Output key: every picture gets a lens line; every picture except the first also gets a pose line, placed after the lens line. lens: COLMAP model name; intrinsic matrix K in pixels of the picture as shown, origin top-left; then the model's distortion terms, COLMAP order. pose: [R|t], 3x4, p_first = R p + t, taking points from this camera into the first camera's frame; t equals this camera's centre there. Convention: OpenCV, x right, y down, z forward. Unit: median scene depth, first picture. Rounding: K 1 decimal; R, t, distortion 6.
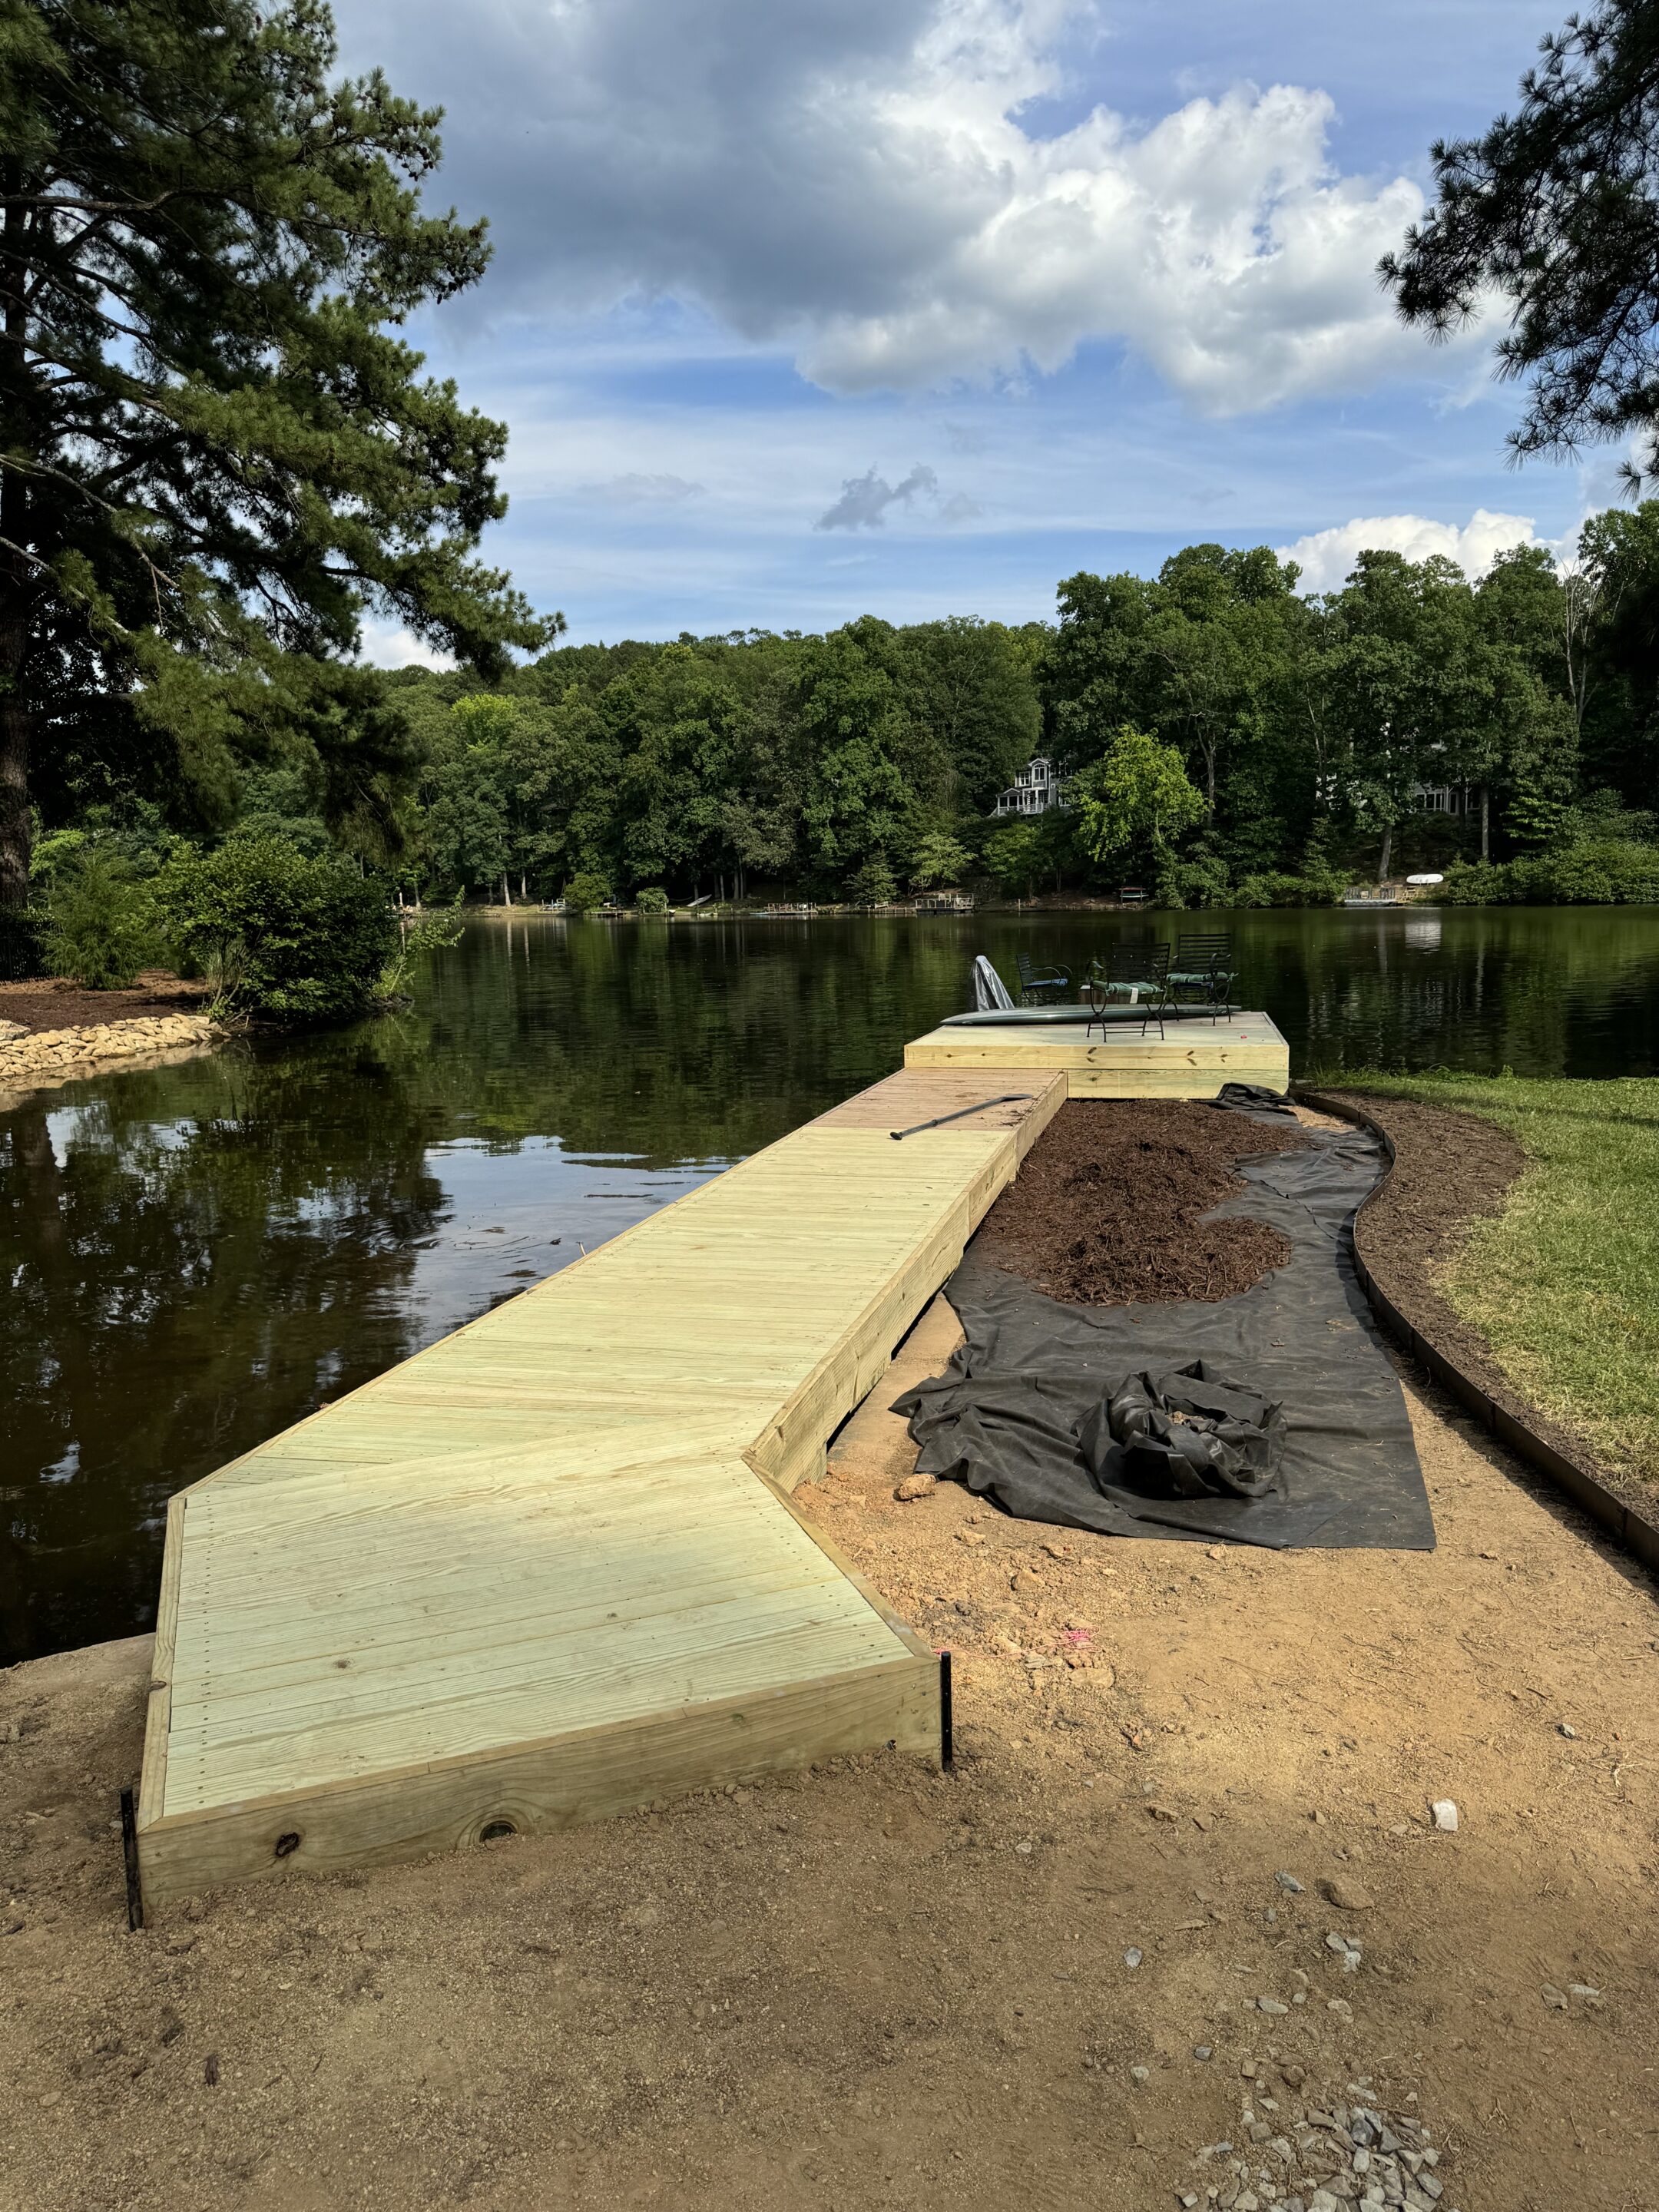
lens RADIAL K [[1539.8, 0, 819.5], [0, 1539.8, 1125.4], [0, 0, 1]] dist [0.053863, -0.071203]
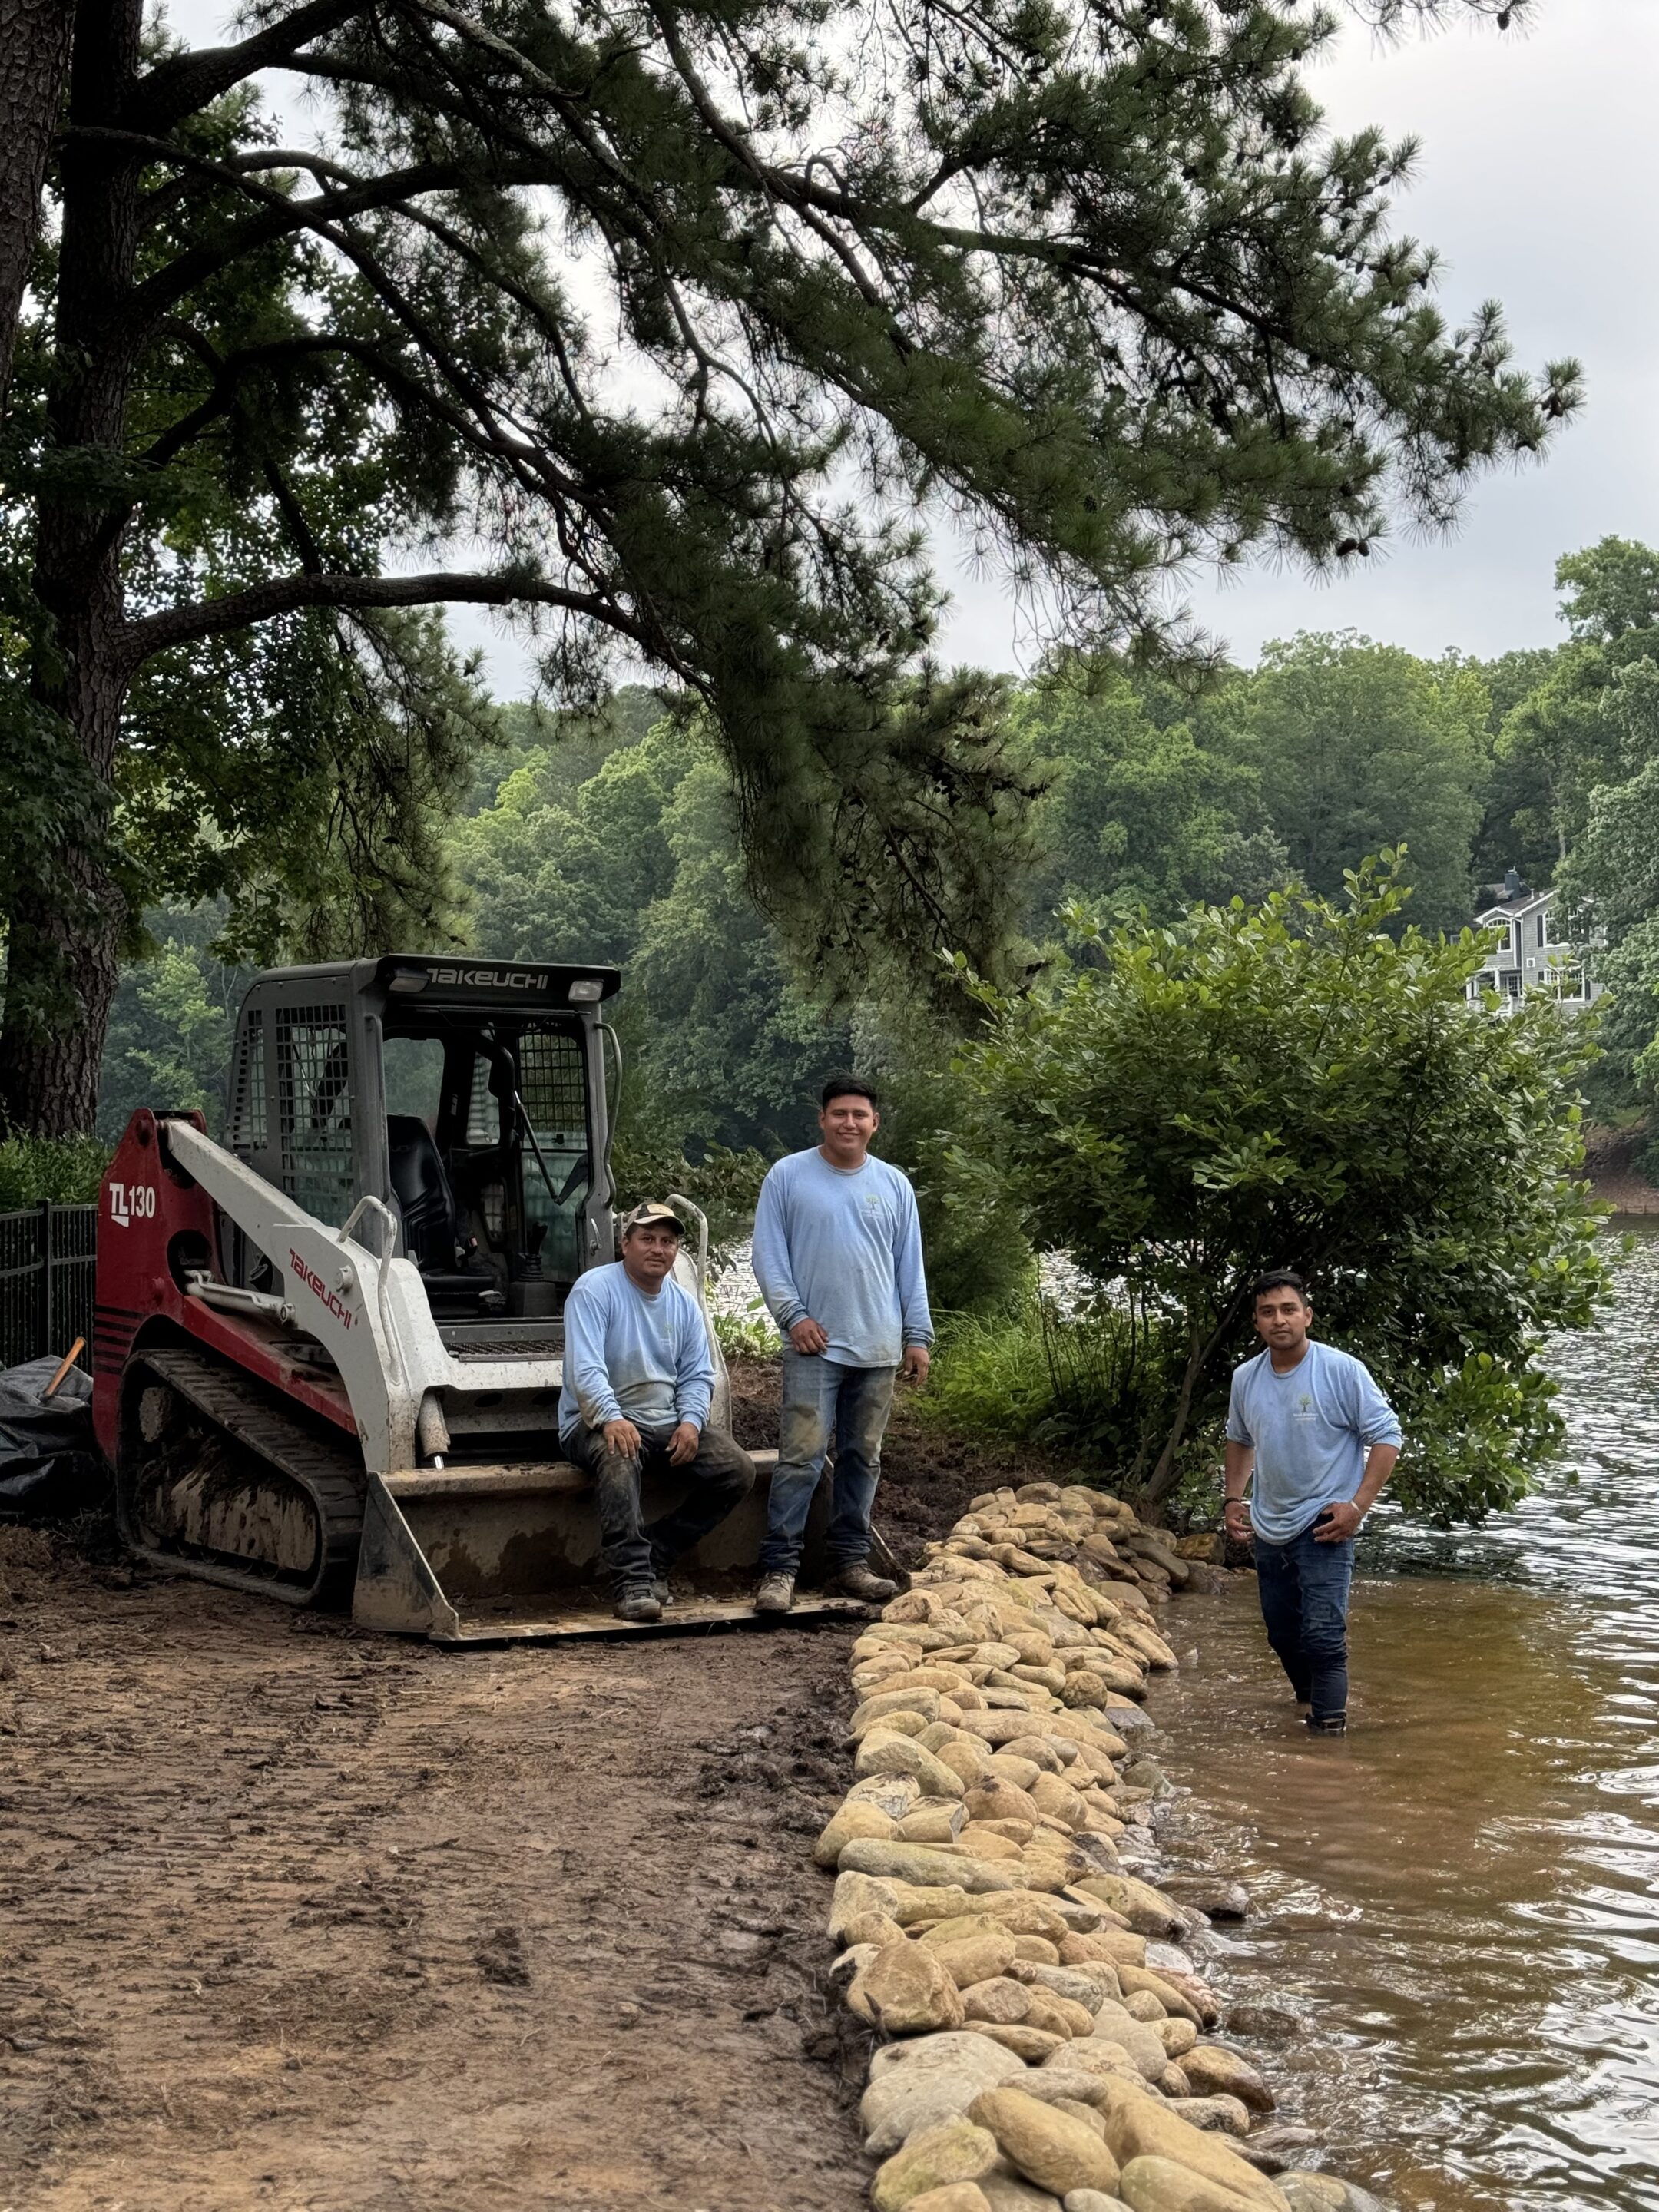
lens RADIAL K [[3073.5, 0, 859.0], [0, 3073.5, 1082.2], [0, 0, 1]] dist [0.061168, 0.000000]
pose [[0.999996, -0.002879, -0.000002, -0.289294], [0.002830, 0.983037, -0.183386, -0.032187], [0.000530, 0.183385, 0.983041, 0.285927]]
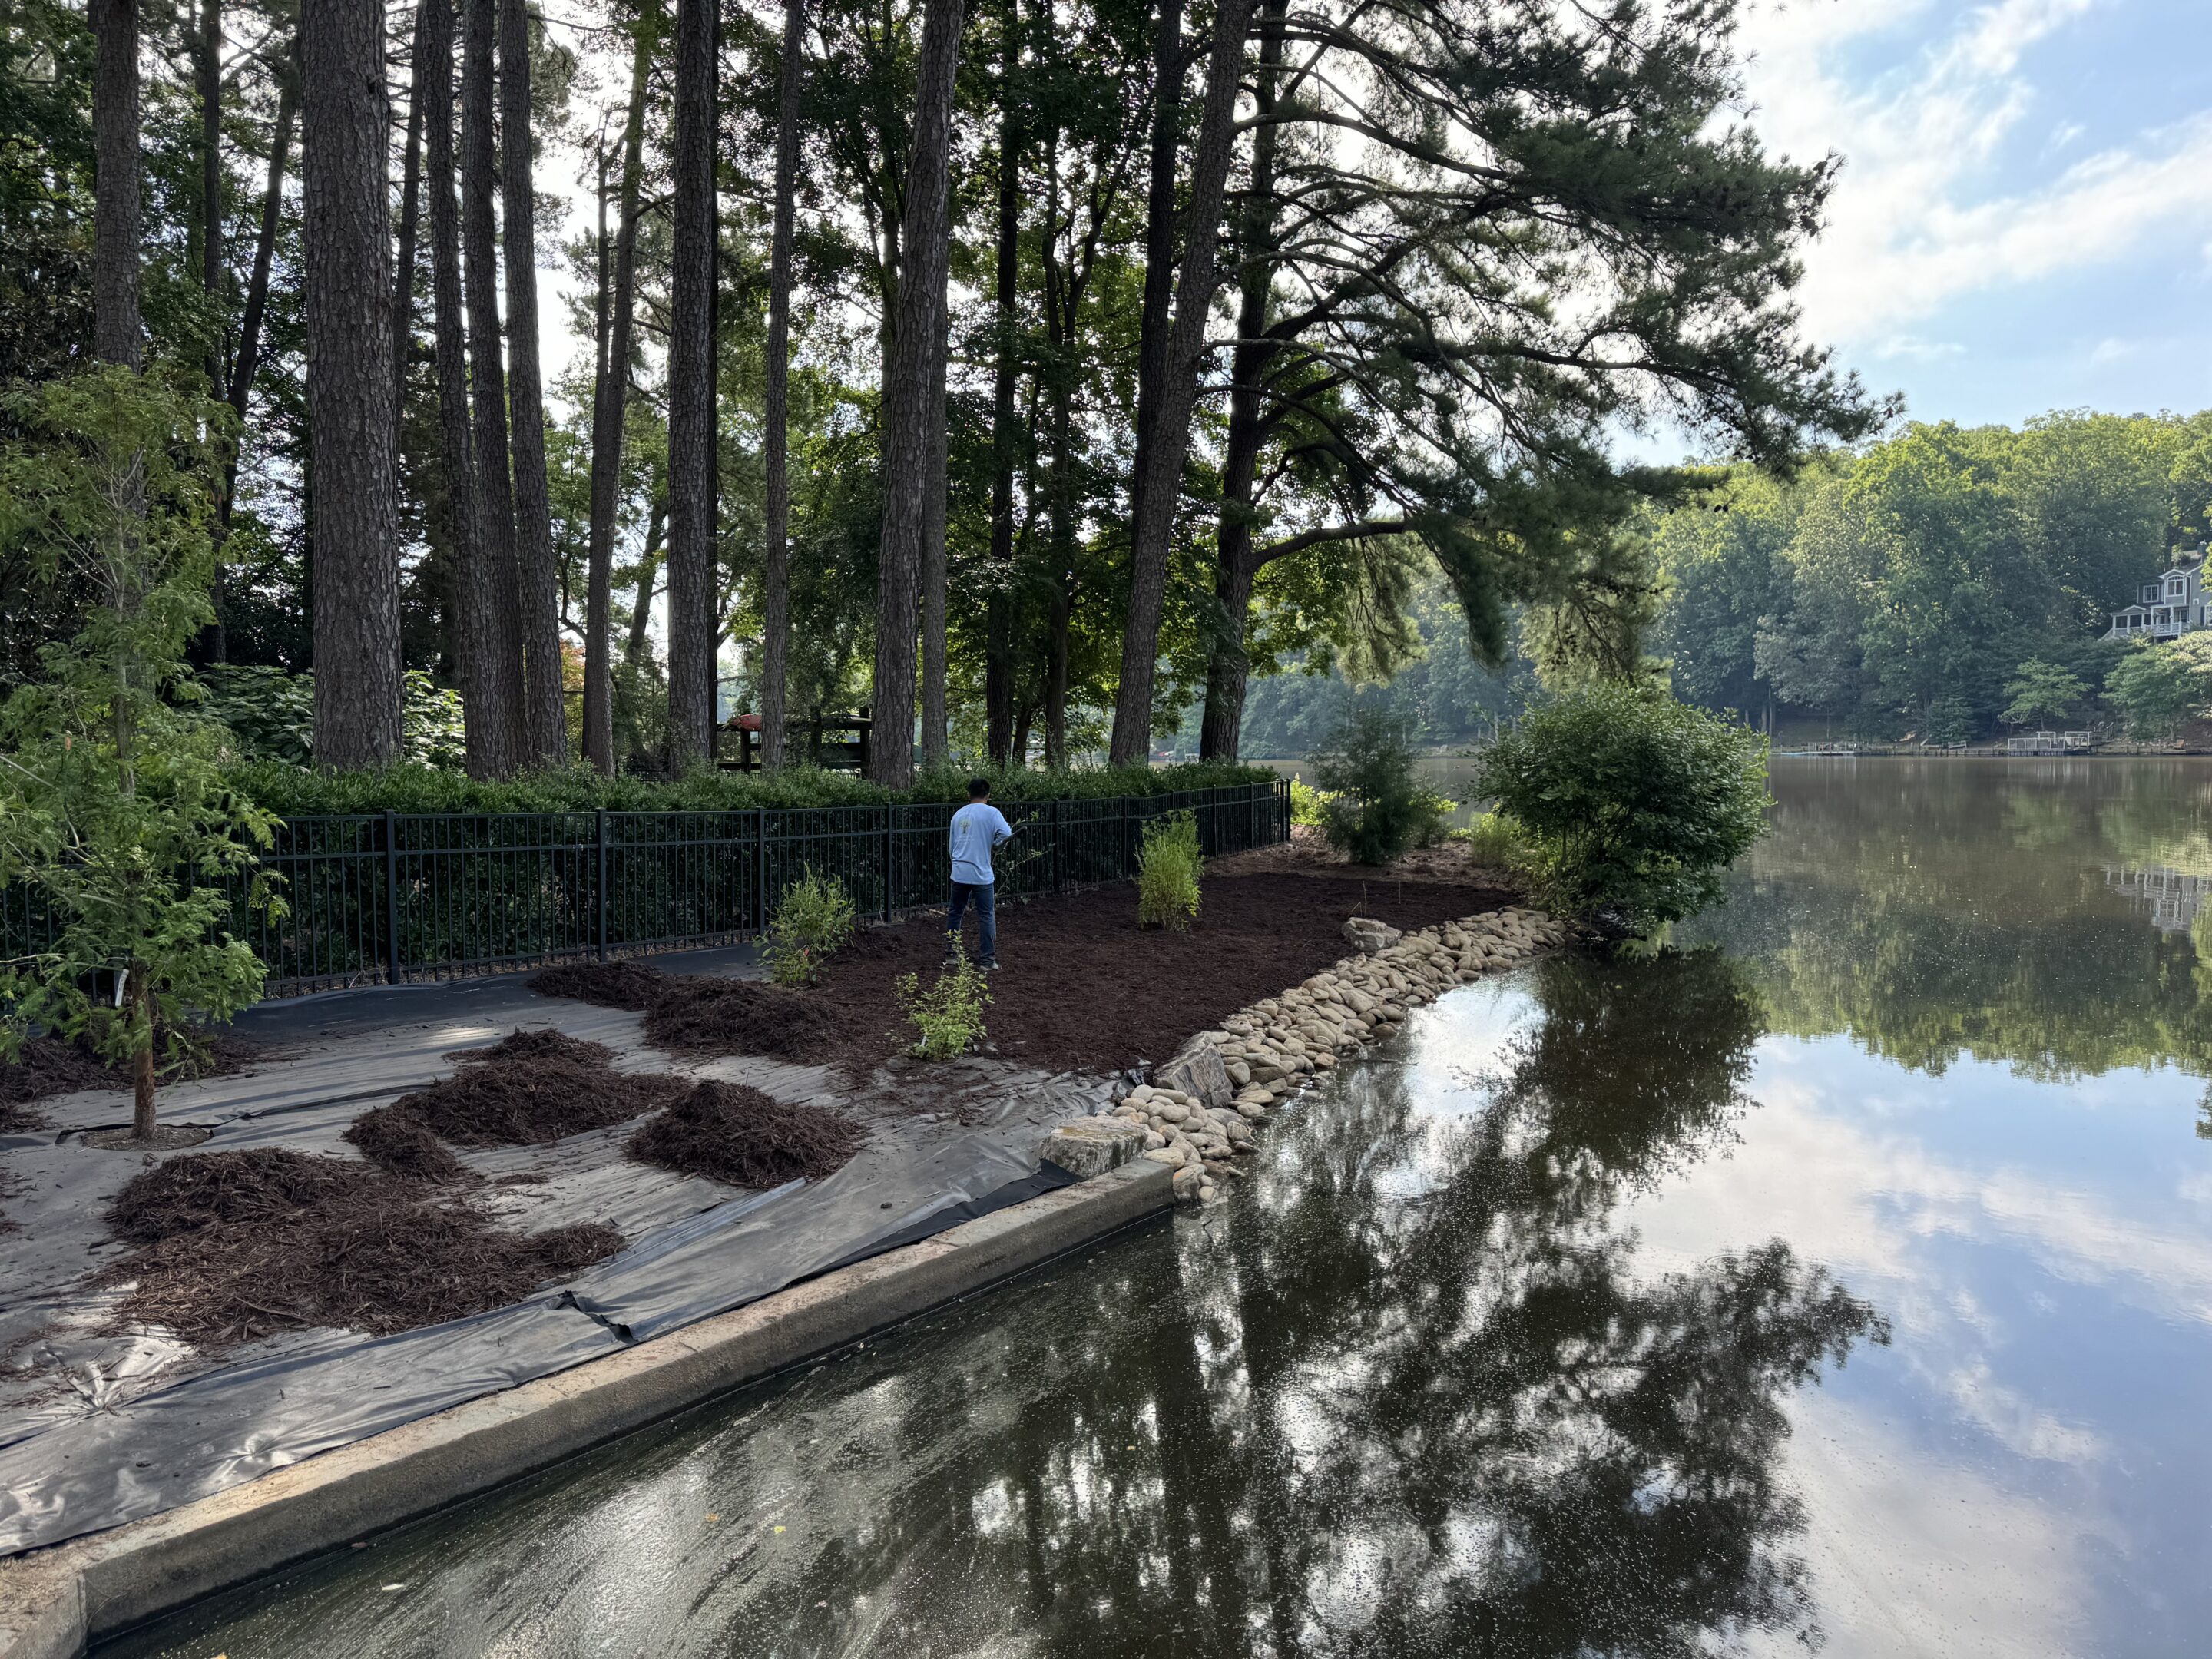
lens RADIAL K [[1539.8, 0, 1097.5], [0, 1539.8, 838.1], [0, 0, 1]] dist [0.053863, -0.071203]
pose [[0.911409, 0.030556, -0.410365, -0.180587], [-0.062648, 0.995918, -0.064982, -0.027269], [0.406704, 0.084934, 0.909603, 0.126033]]
